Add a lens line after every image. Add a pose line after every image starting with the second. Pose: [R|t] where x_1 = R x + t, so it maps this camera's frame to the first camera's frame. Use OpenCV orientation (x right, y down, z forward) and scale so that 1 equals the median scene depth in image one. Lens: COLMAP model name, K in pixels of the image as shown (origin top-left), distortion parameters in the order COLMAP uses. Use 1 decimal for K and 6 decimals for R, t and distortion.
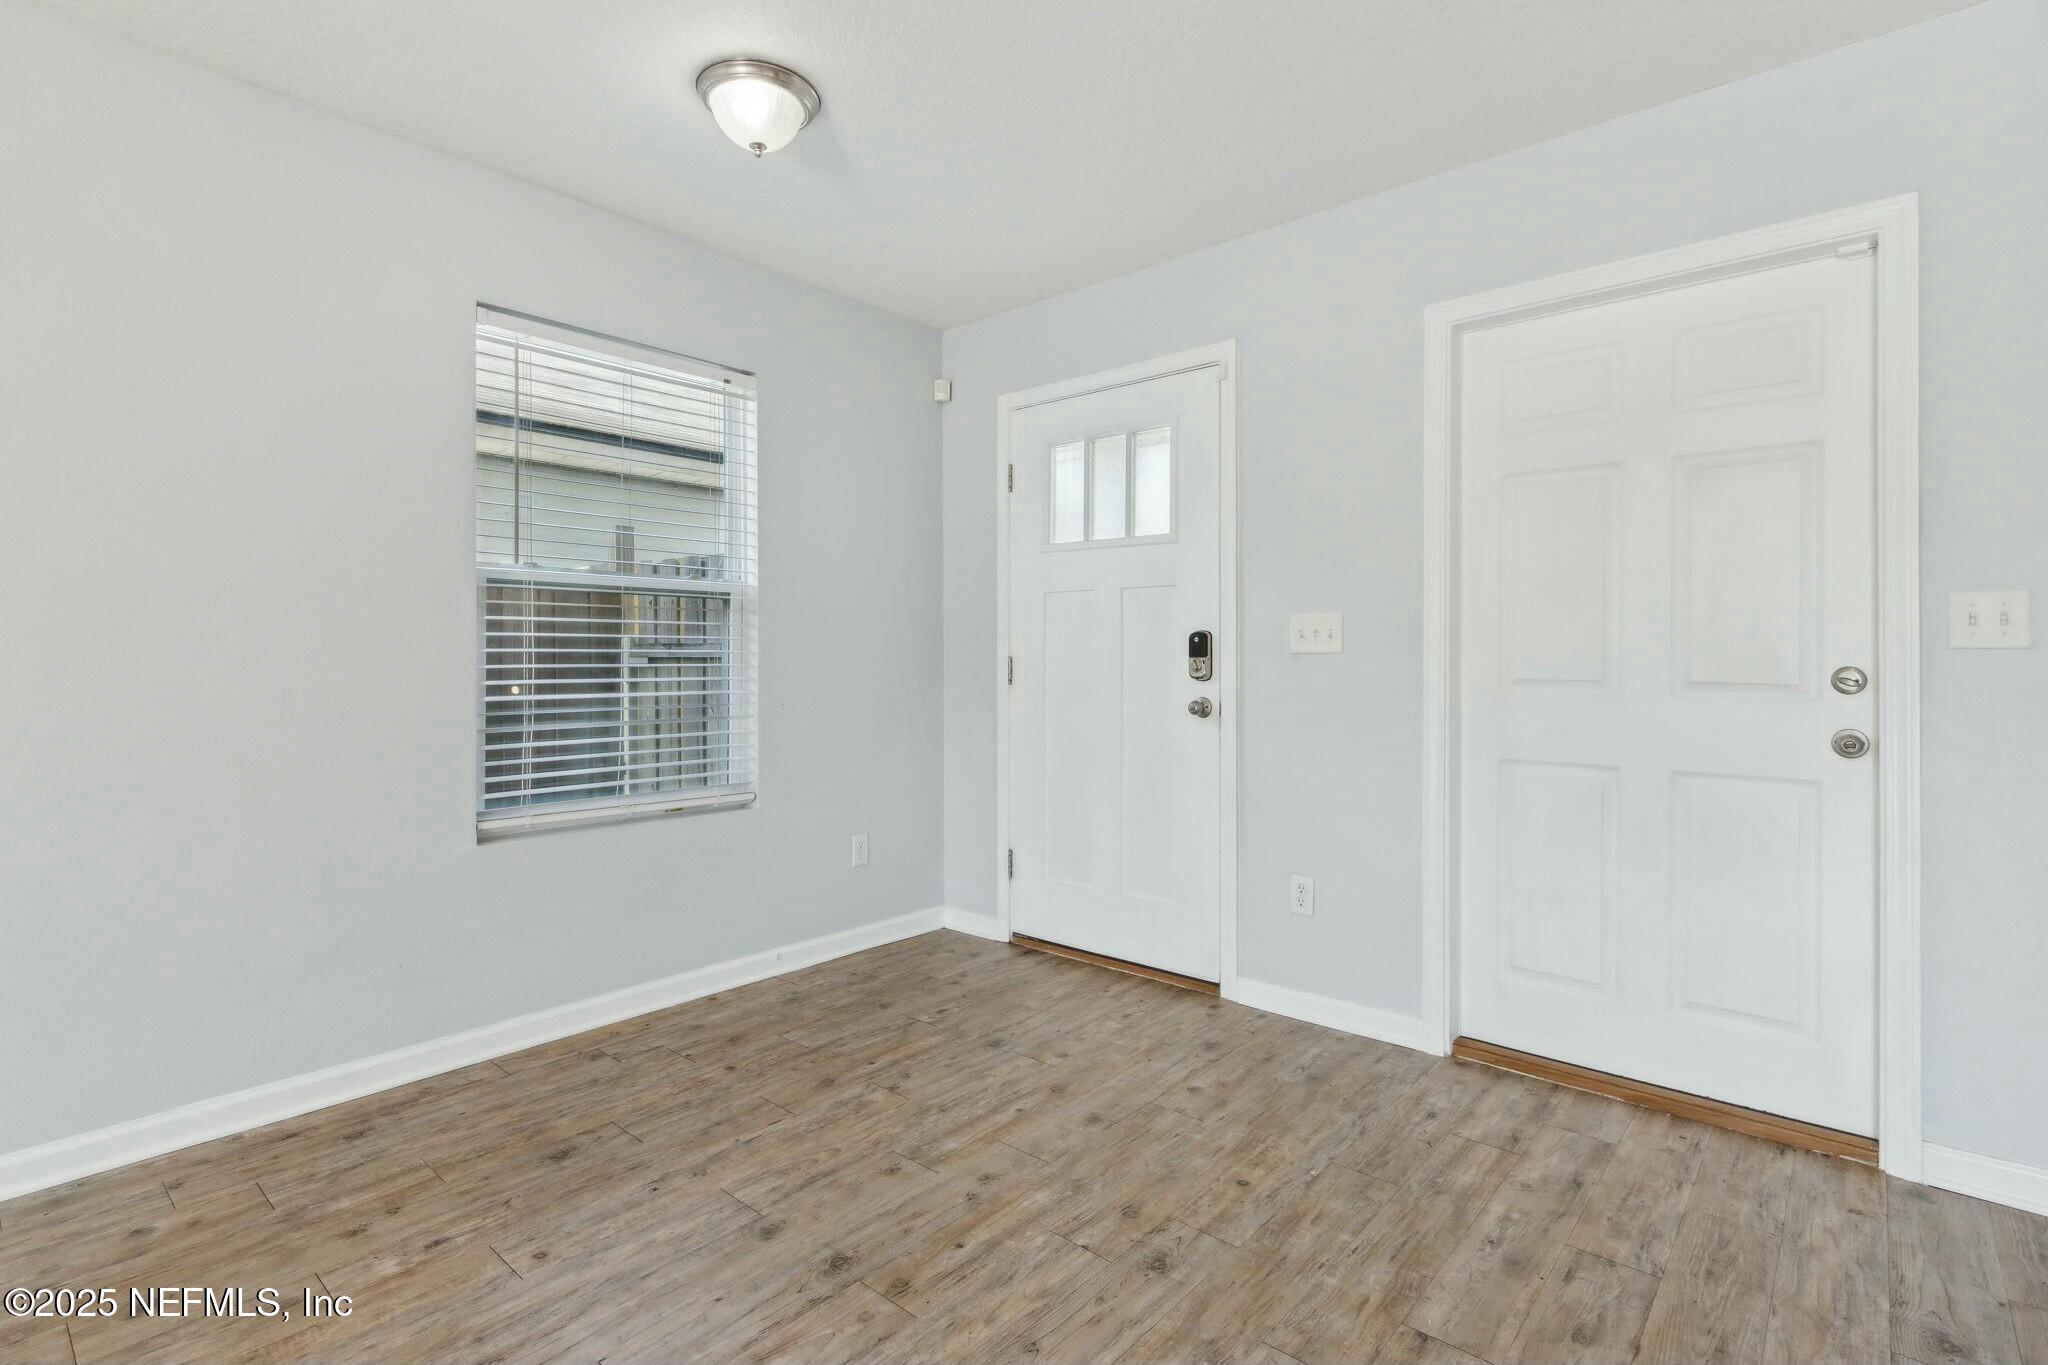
lens RADIAL K [[964.5, 0, 1038.3], [0, 964.5, 651.2], [0, 0, 1]] dist [0.002694, -0.000277]
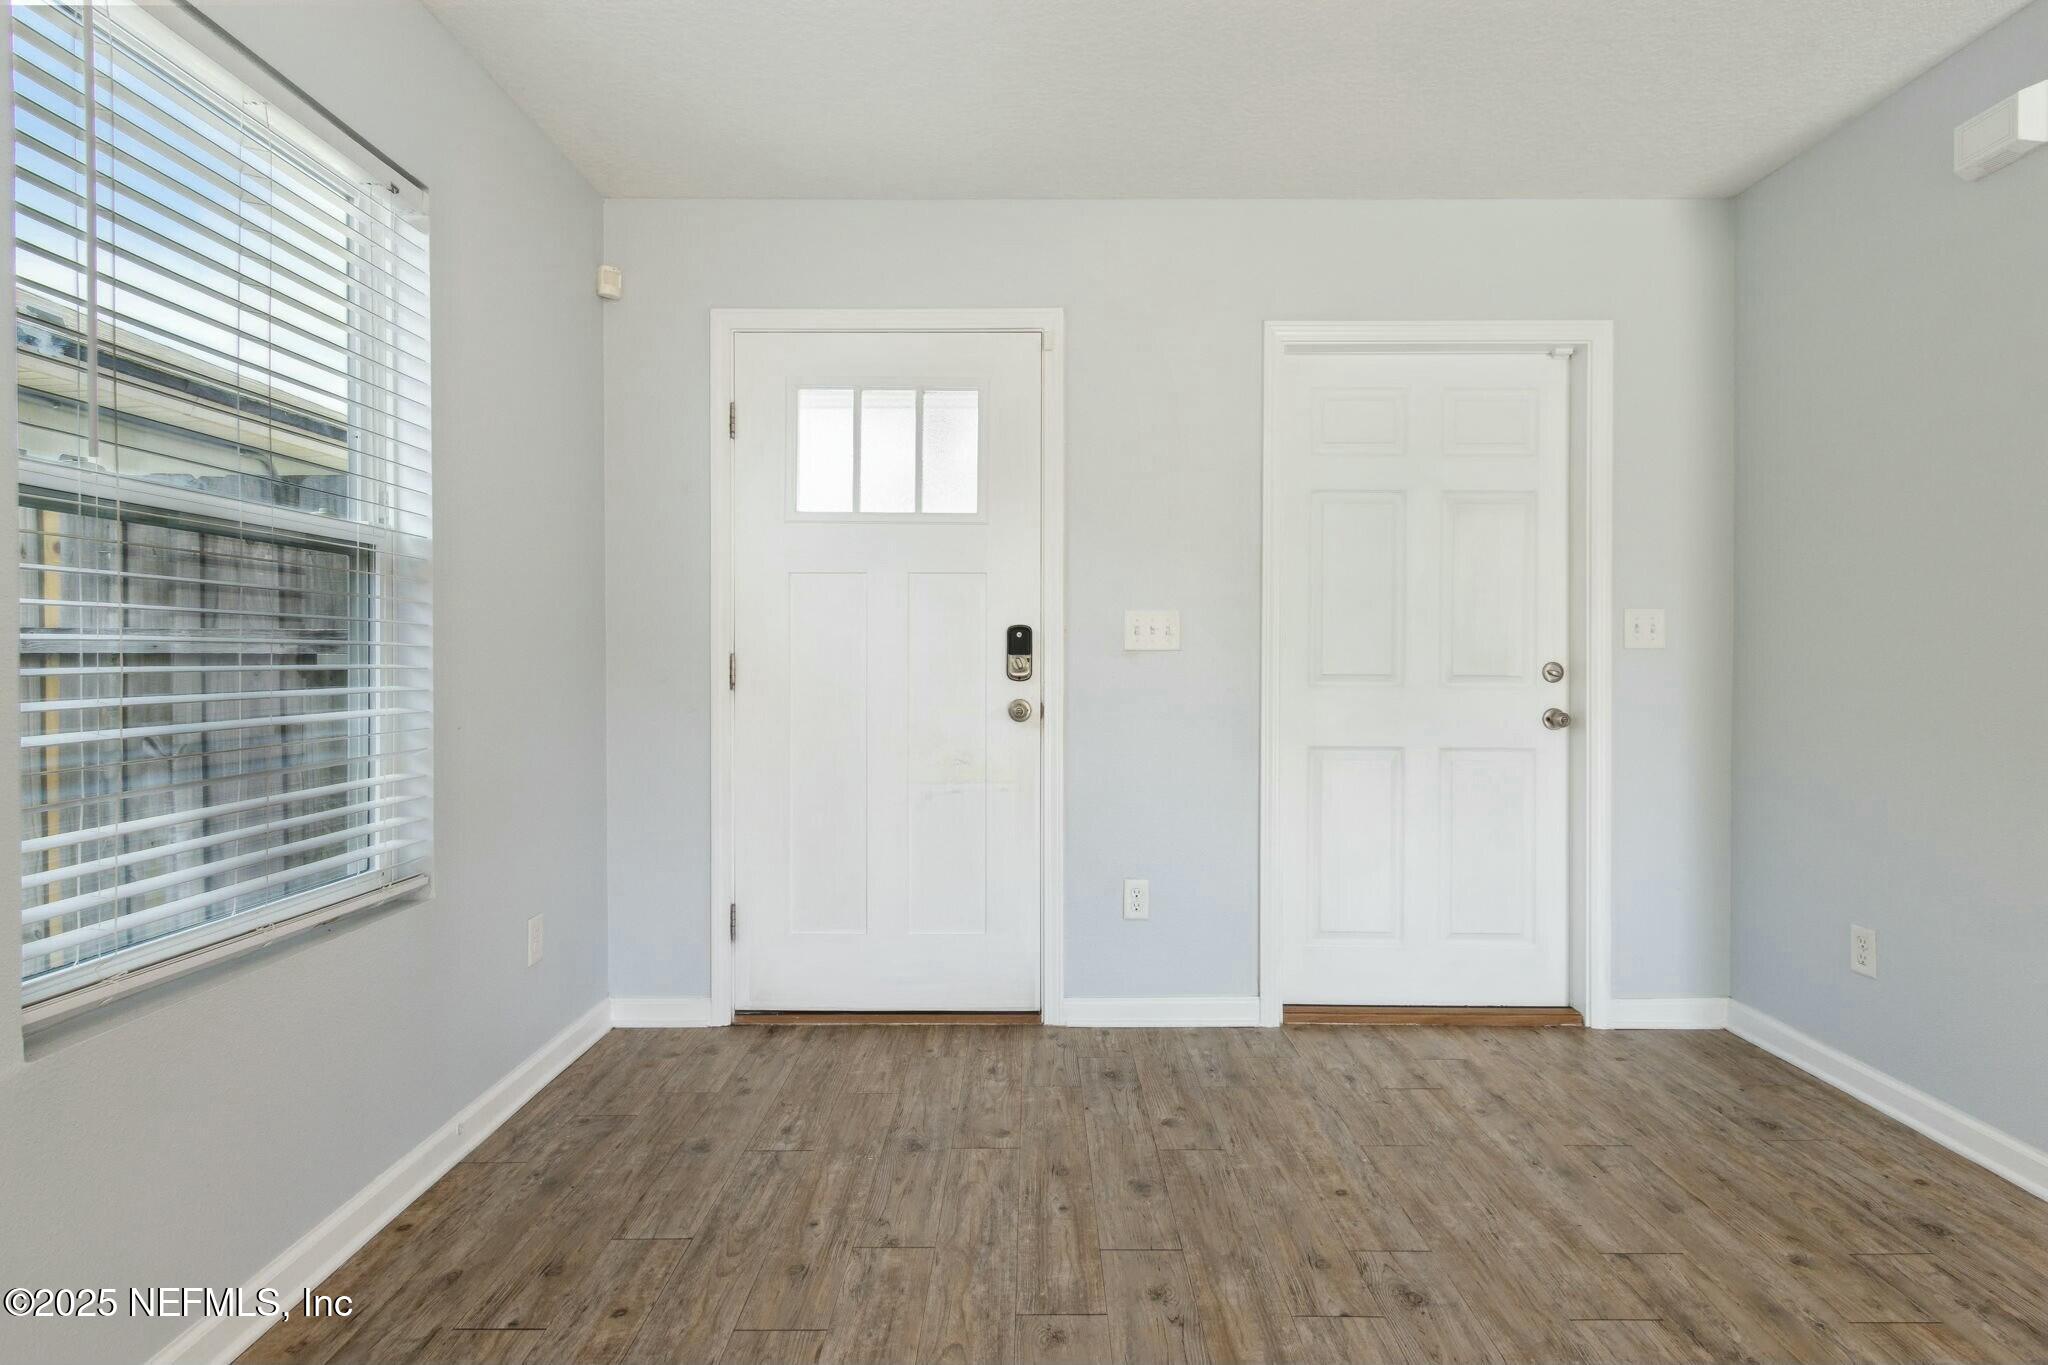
lens RADIAL K [[1018.4, 0, 1033.7], [0, 1018.4, 664.7], [0, 0, 1]] dist [0.007723, -0.005388]
pose [[0.761129, -0.005063, 0.648580, -0.516063], [-0.004662, 0.999901, 0.013276, 0.003455], [-0.648583, -0.013129, 0.761030, 0.315388]]
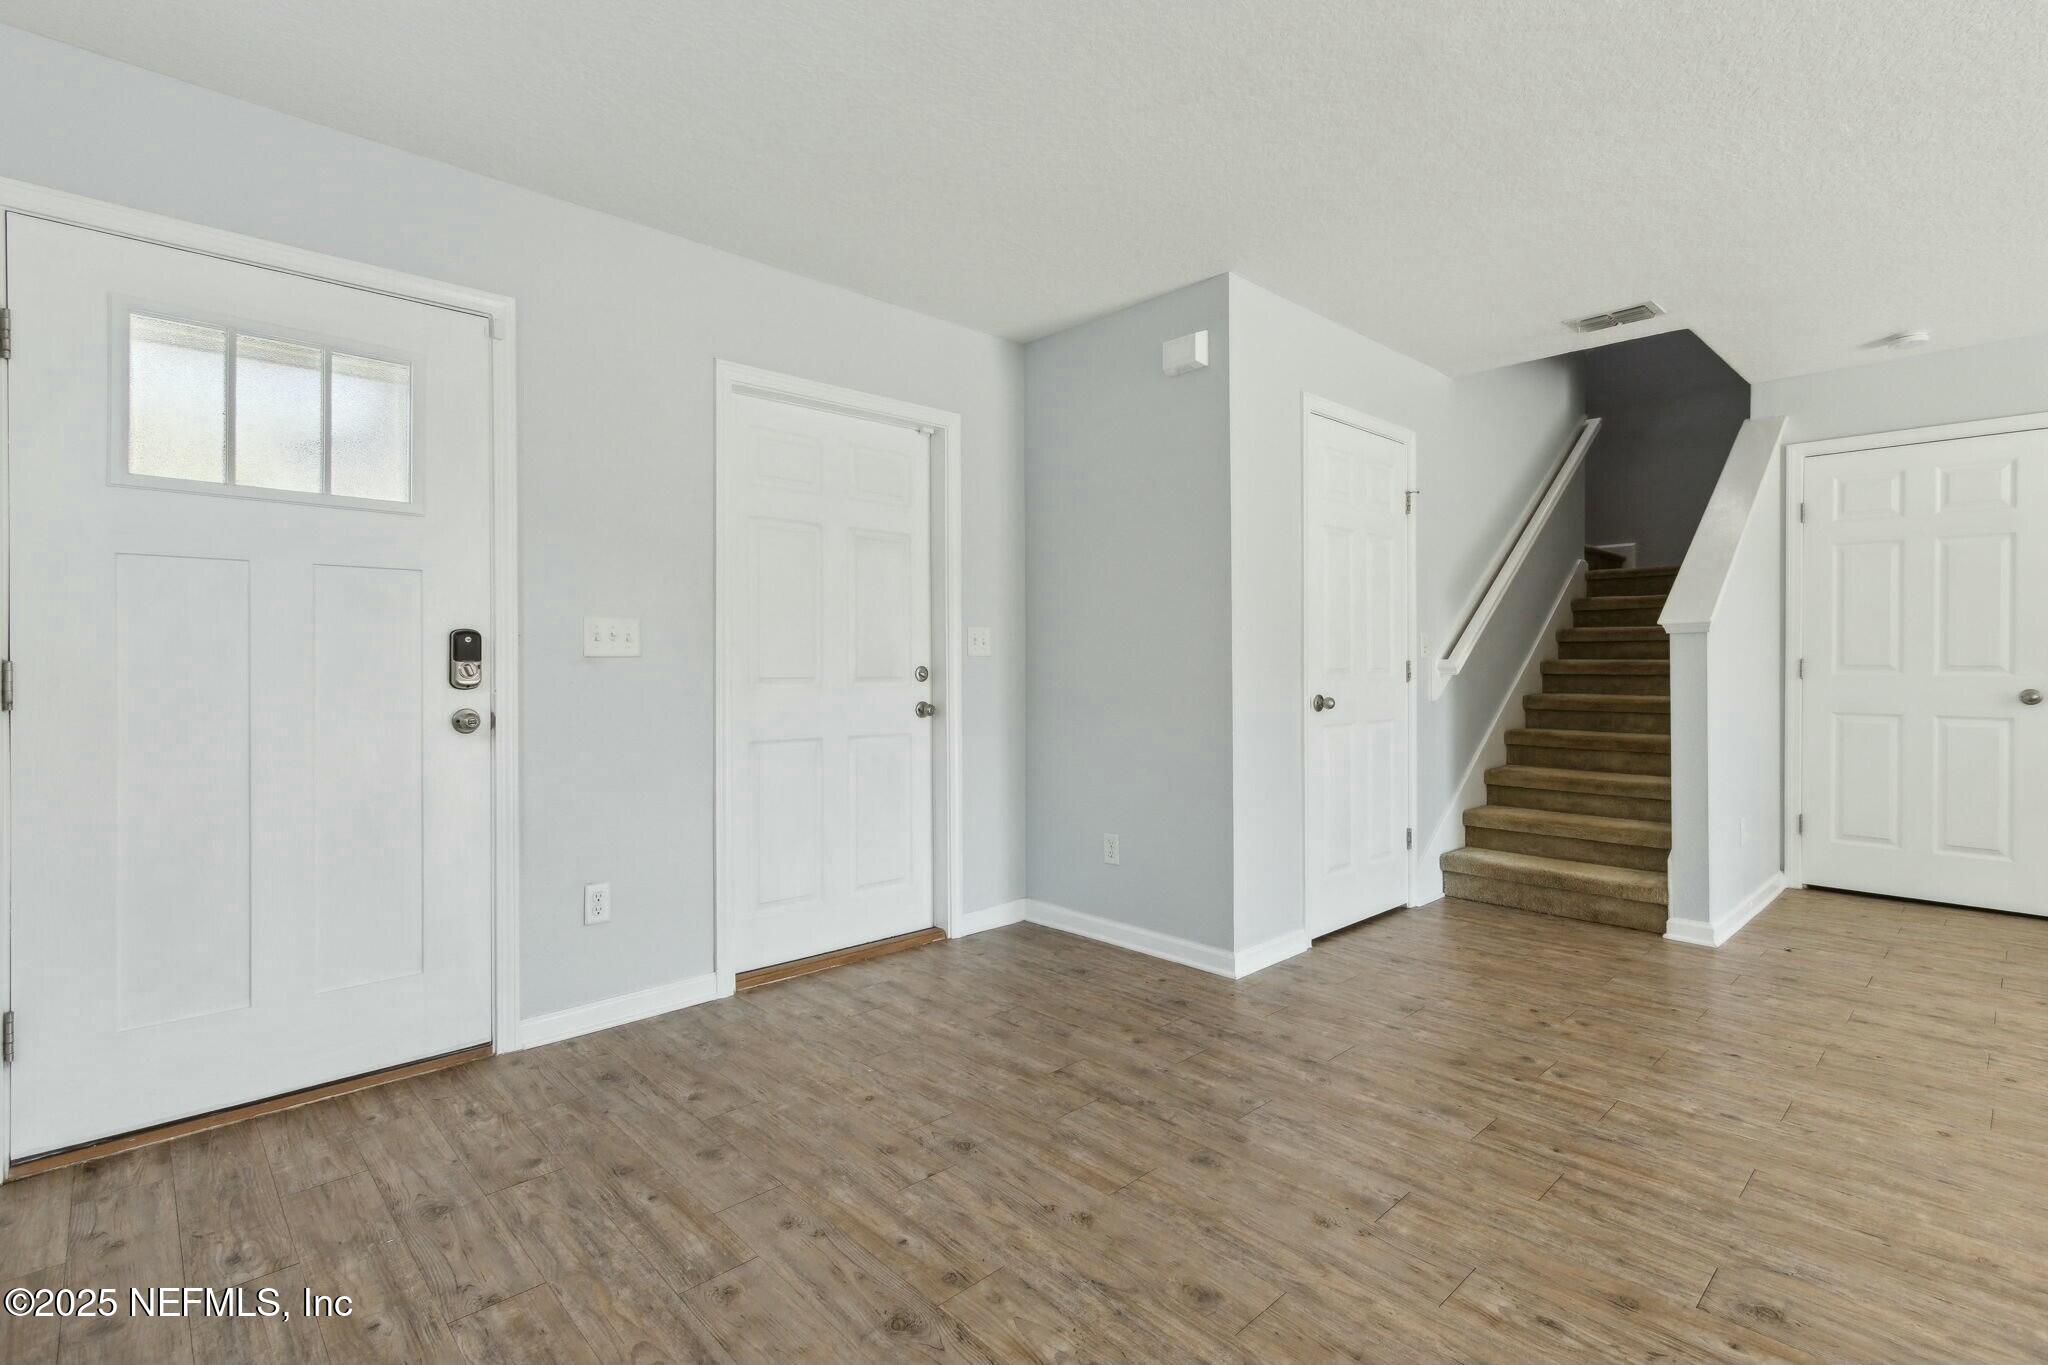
lens RADIAL K [[945.3, 0, 1027.2], [0, 945.3, 663.1], [0, 0, 1]] dist [0.004684, -0.000059]
pose [[0.106407, -0.001715, 0.994321, -0.697184], [-0.003596, 0.999991, 0.002109, 0.005409], [-0.994316, -0.003800, 0.106400, 0.508910]]
